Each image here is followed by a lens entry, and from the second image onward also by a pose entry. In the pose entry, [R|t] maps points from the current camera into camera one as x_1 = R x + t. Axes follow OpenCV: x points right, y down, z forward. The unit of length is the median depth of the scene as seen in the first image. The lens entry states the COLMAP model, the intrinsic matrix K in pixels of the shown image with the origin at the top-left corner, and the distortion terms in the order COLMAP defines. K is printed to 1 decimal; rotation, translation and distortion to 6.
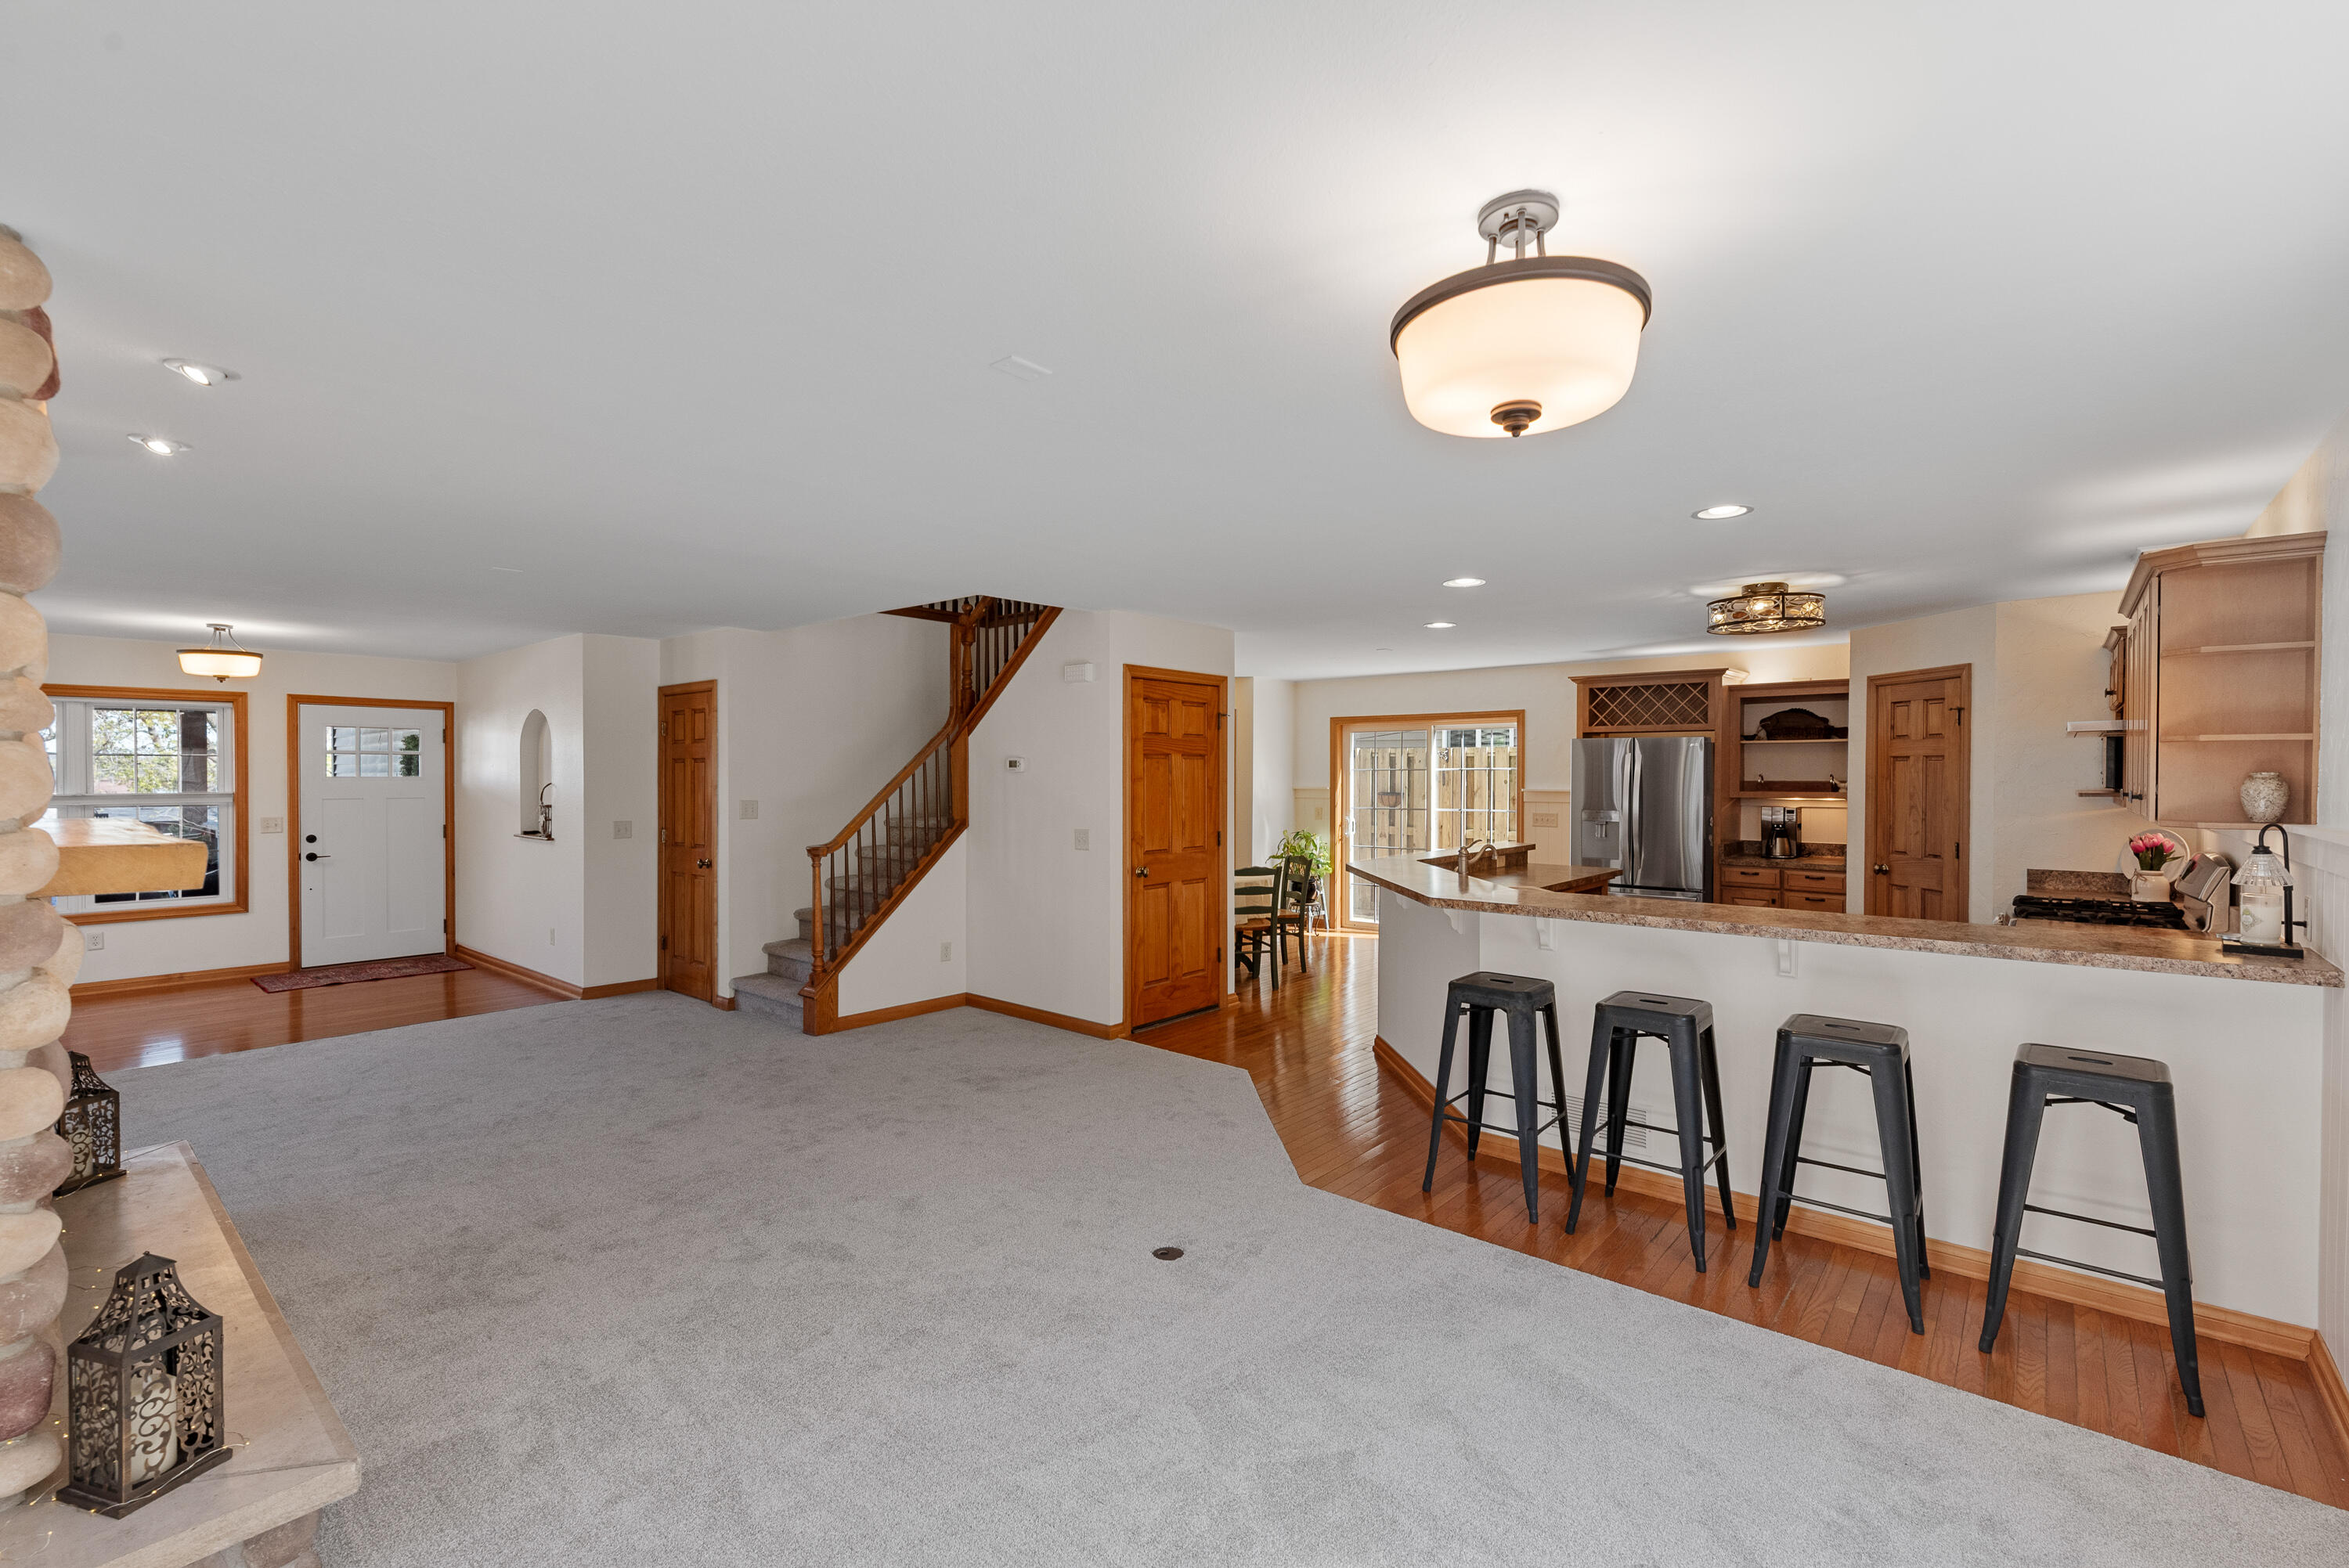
lens RADIAL K [[1021.2, 0, 1183.7], [0, 1021.2, 789.7], [0, 0, 1]] dist [0.005016, -0.002039]
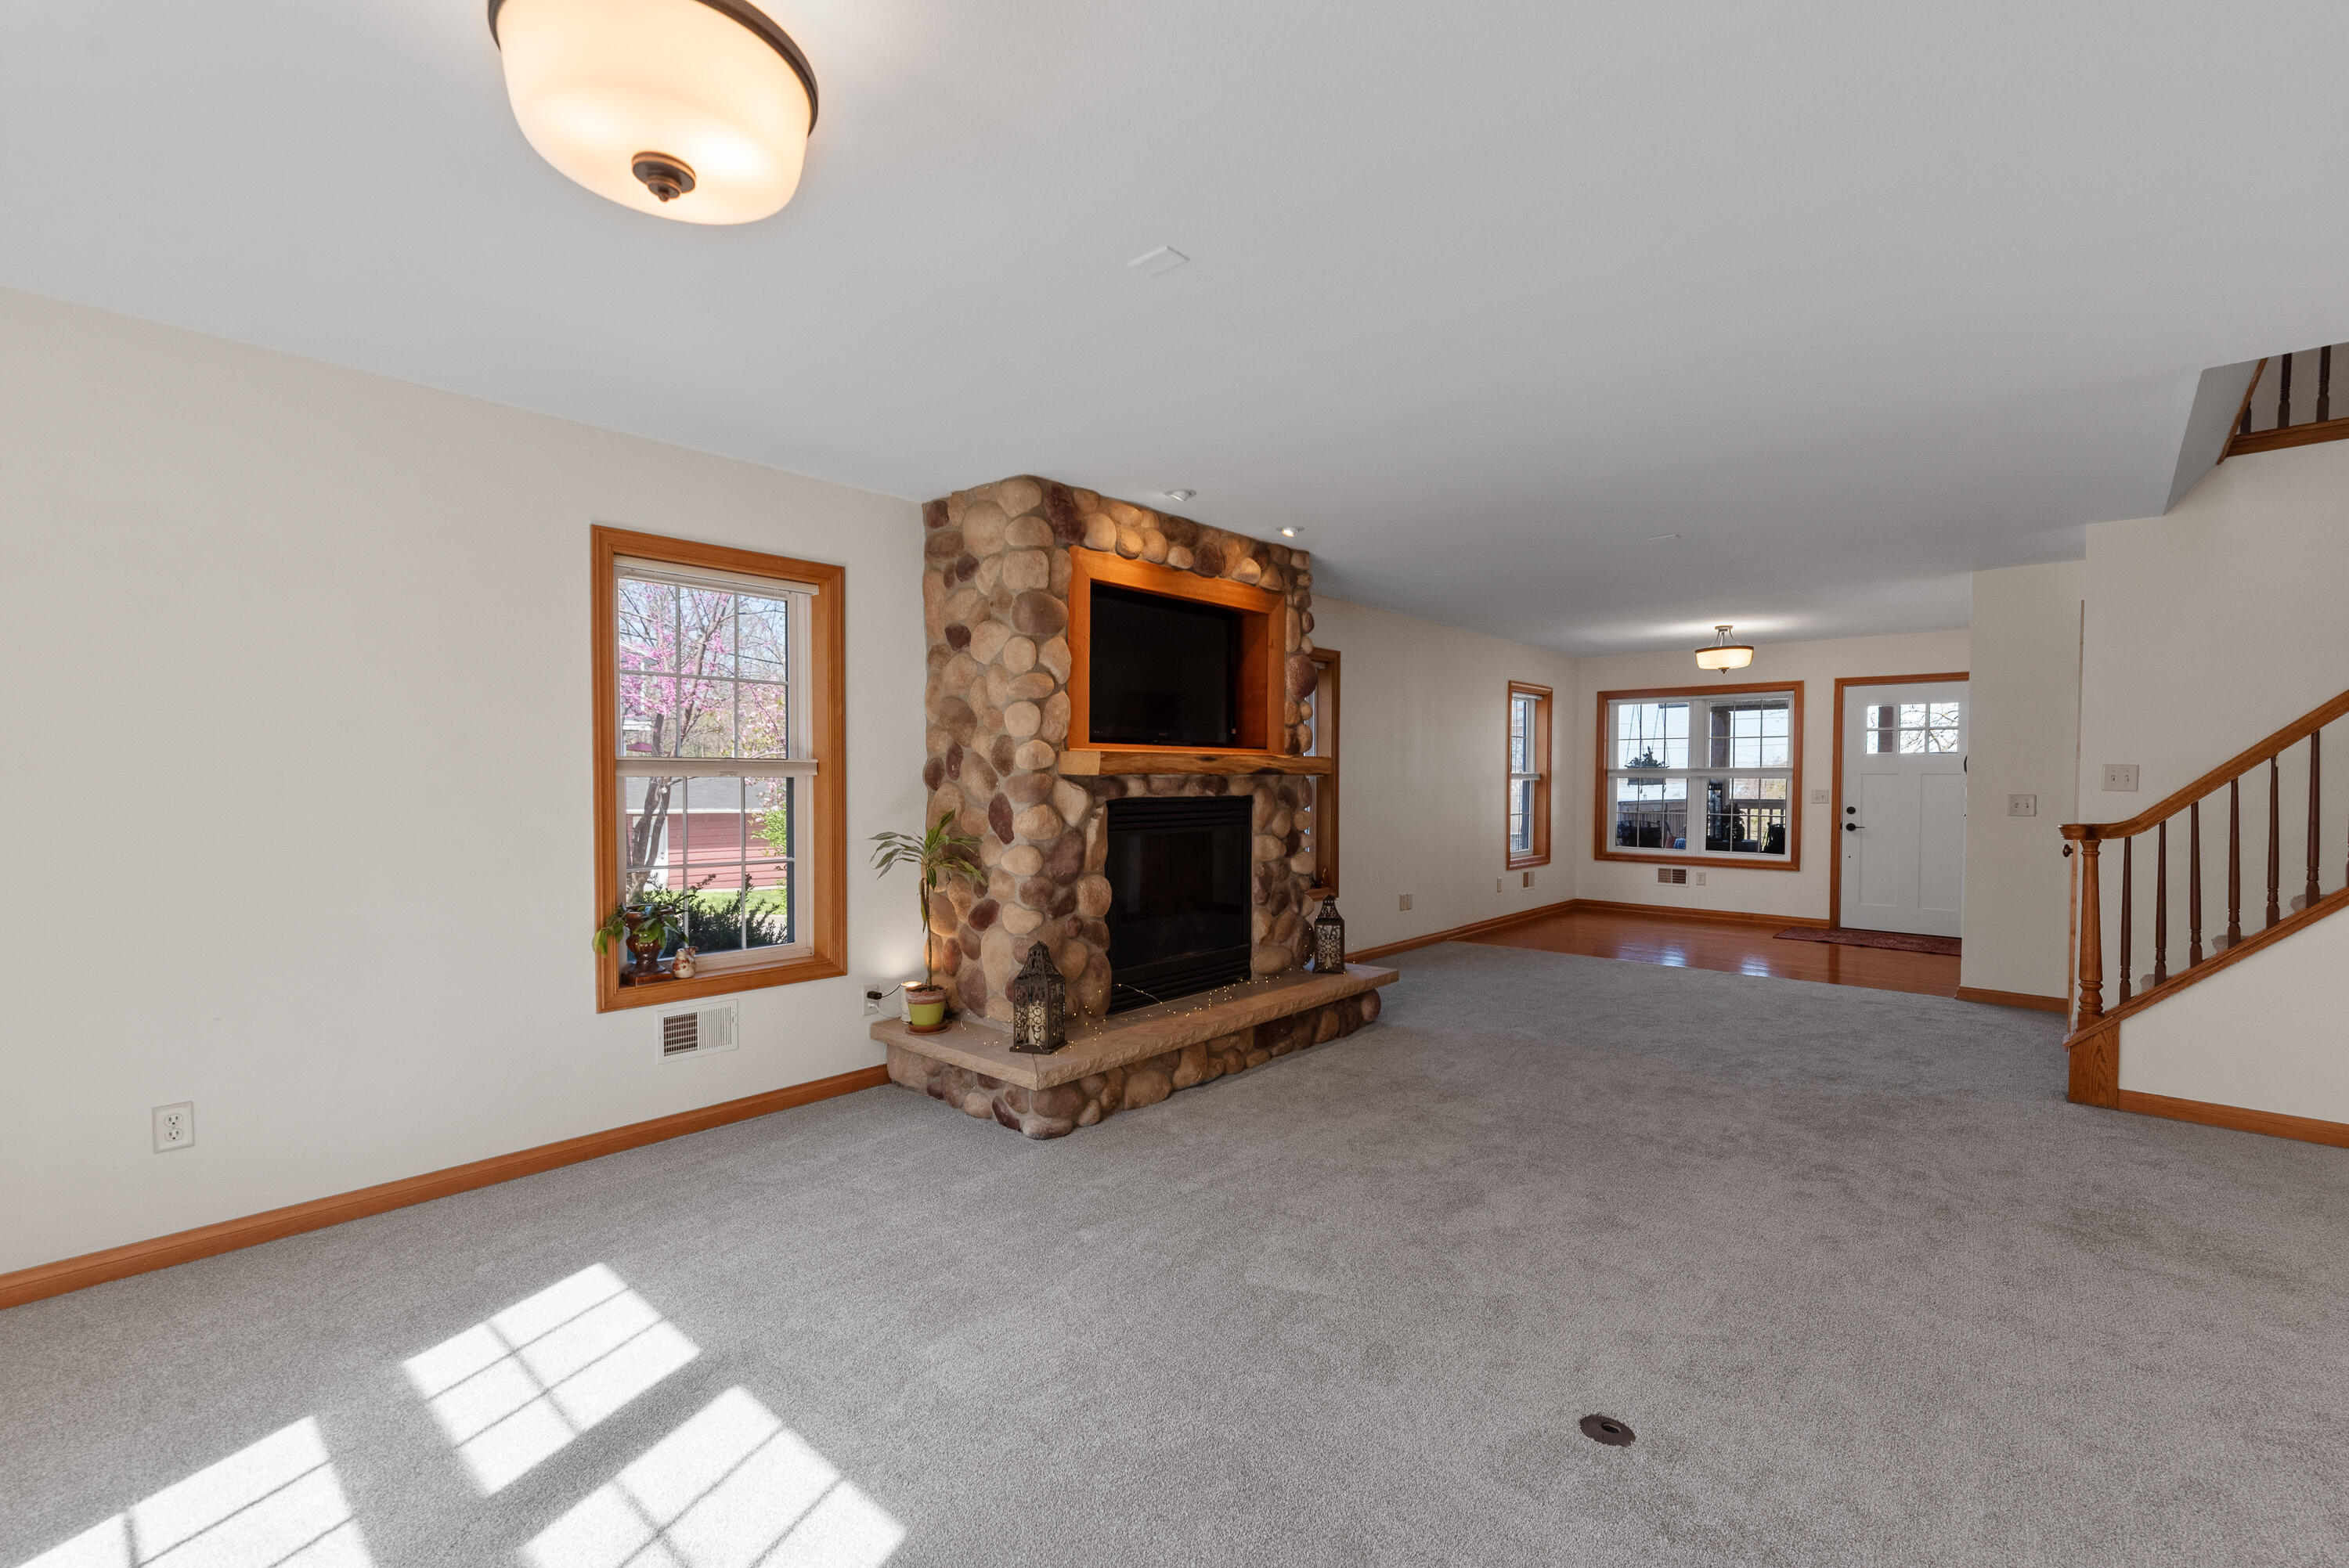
lens RADIAL K [[1021.2, 0, 1172.1], [0, 1021.2, 801.9], [0, 0, 1]] dist [0.005016, -0.002039]
pose [[-0.029693, 0.022650, -0.999302, 0.300700], [-0.017211, 0.999583, 0.023167, 0.031095], [0.999411, 0.017887, -0.029290, 0.371378]]
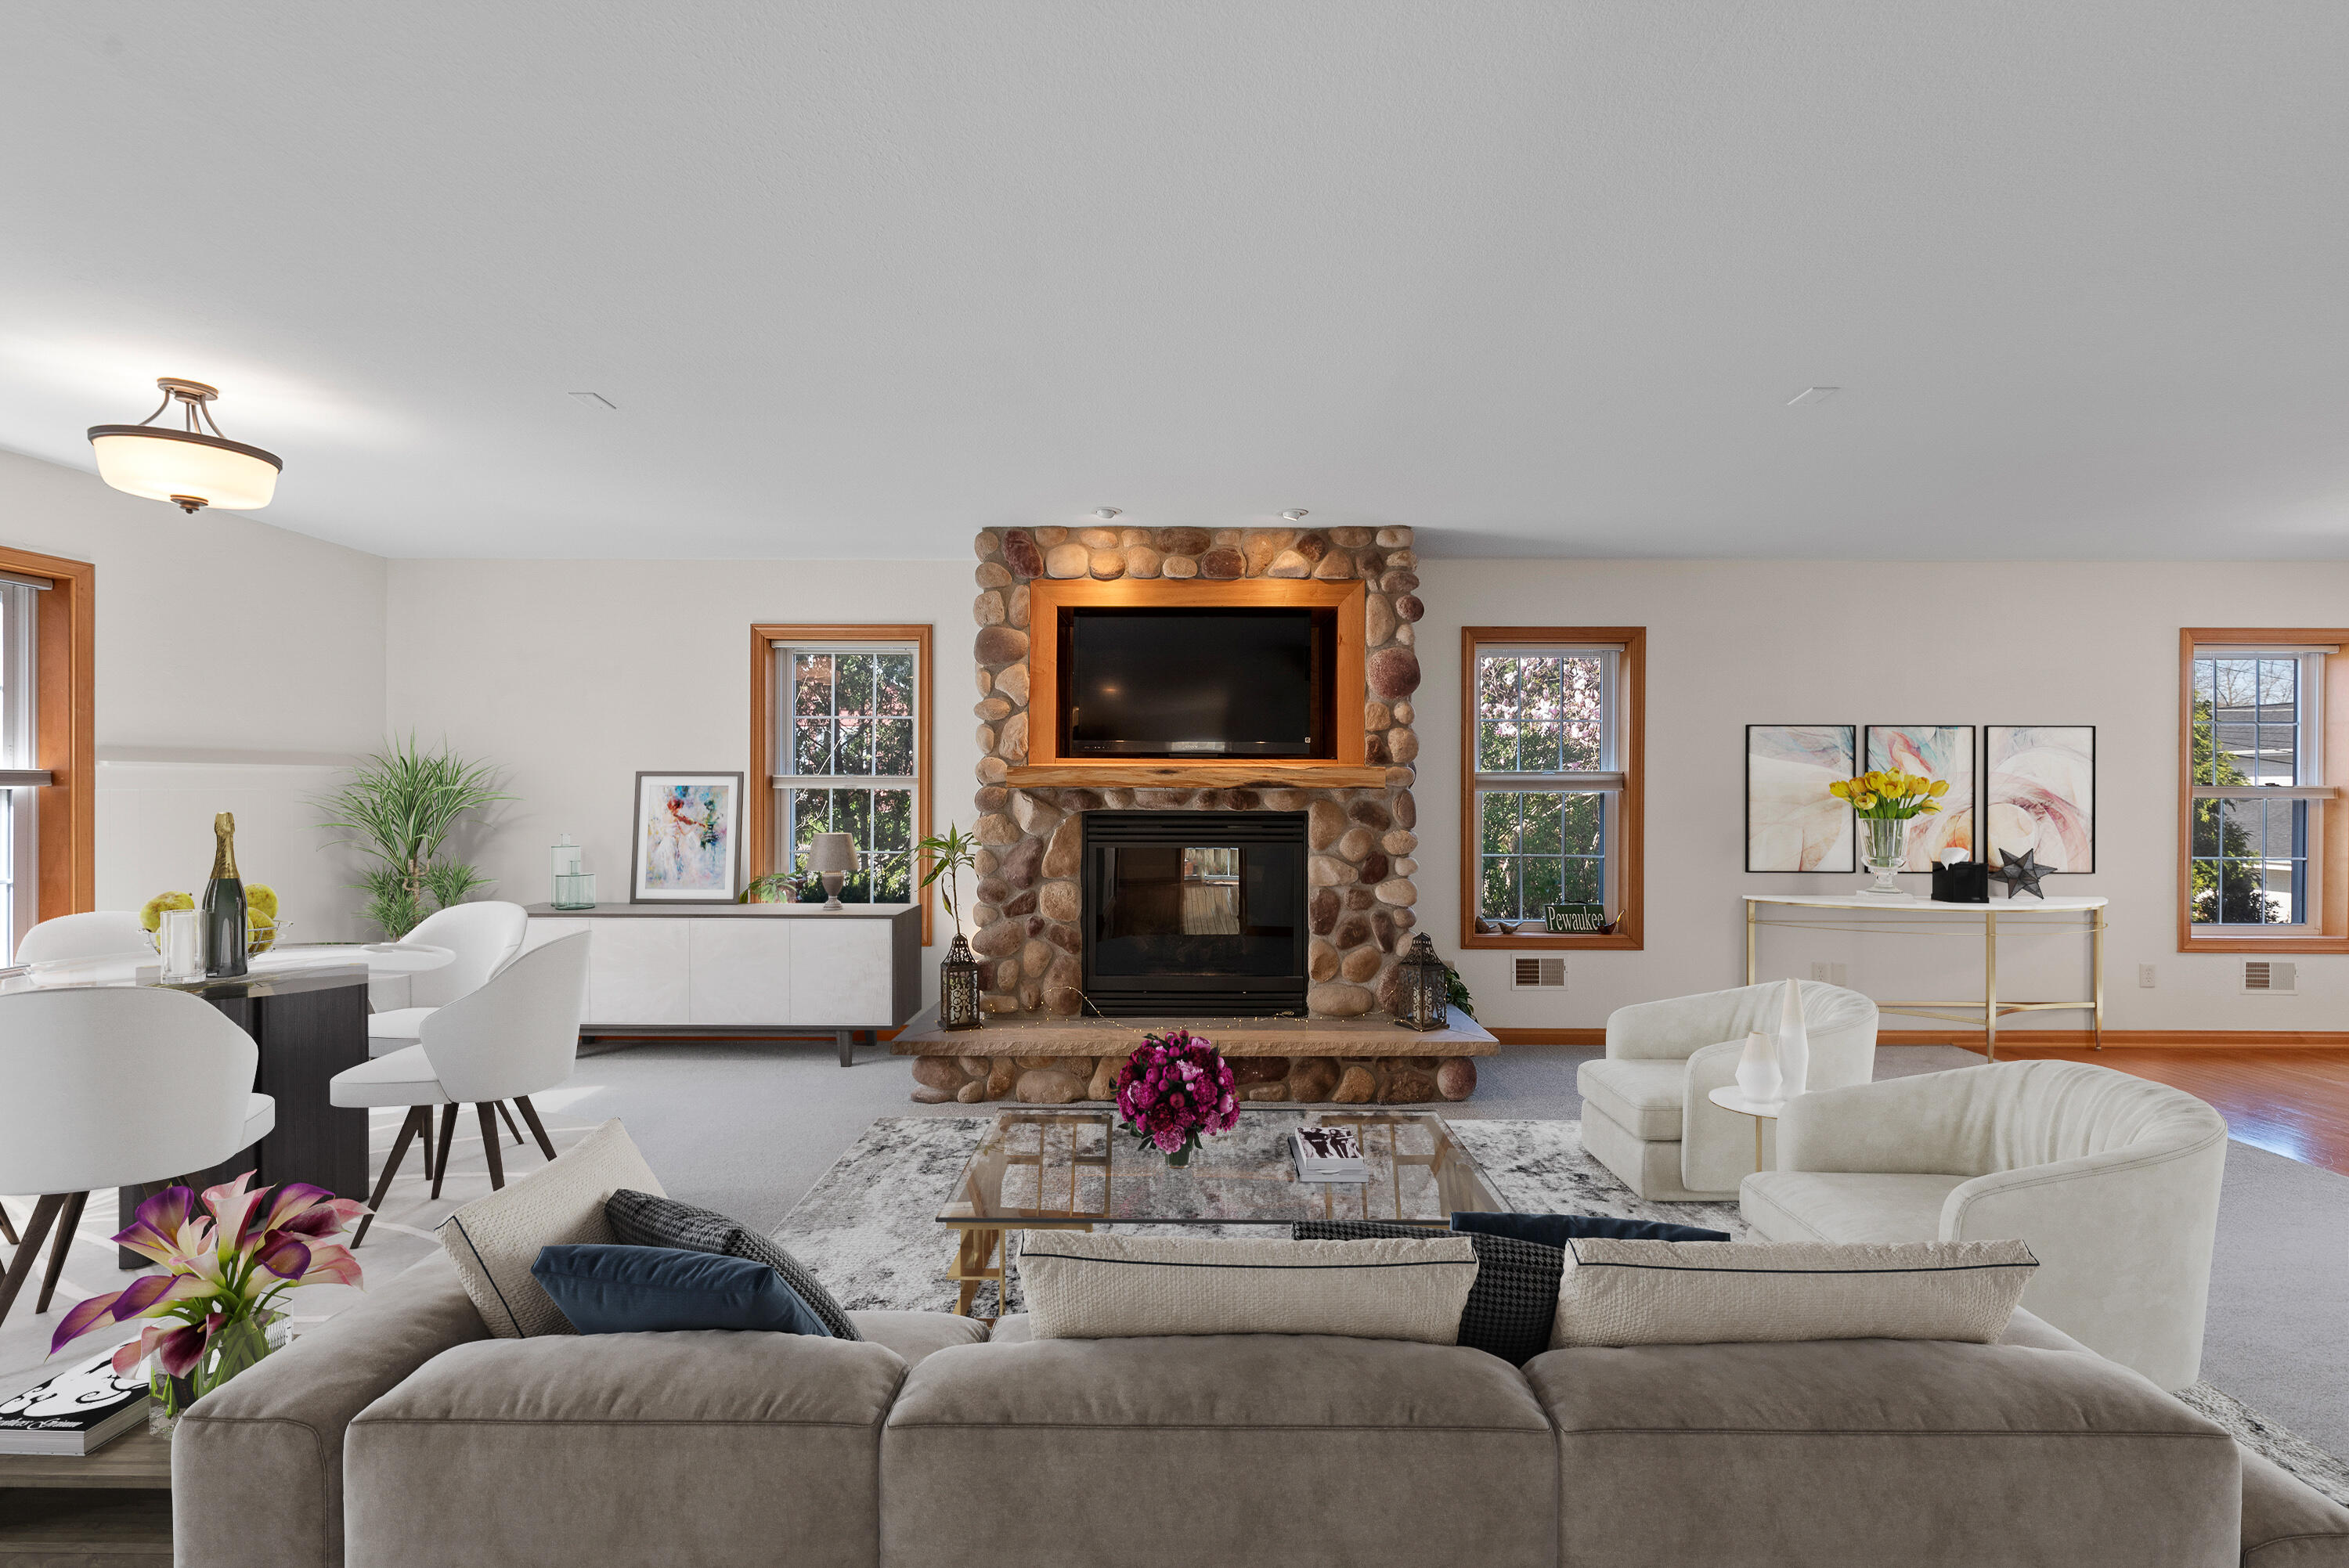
lens RADIAL K [[1021.2, 0, 1179.0], [0, 1021.2, 793.4], [0, 0, 1]] dist [0.005016, -0.002039]
pose [[-0.769776, -0.000740, -0.638313, 0.039462], [-0.016000, 0.999708, 0.018136, 0.019755], [0.638113, 0.024174, -0.769563, 0.883545]]
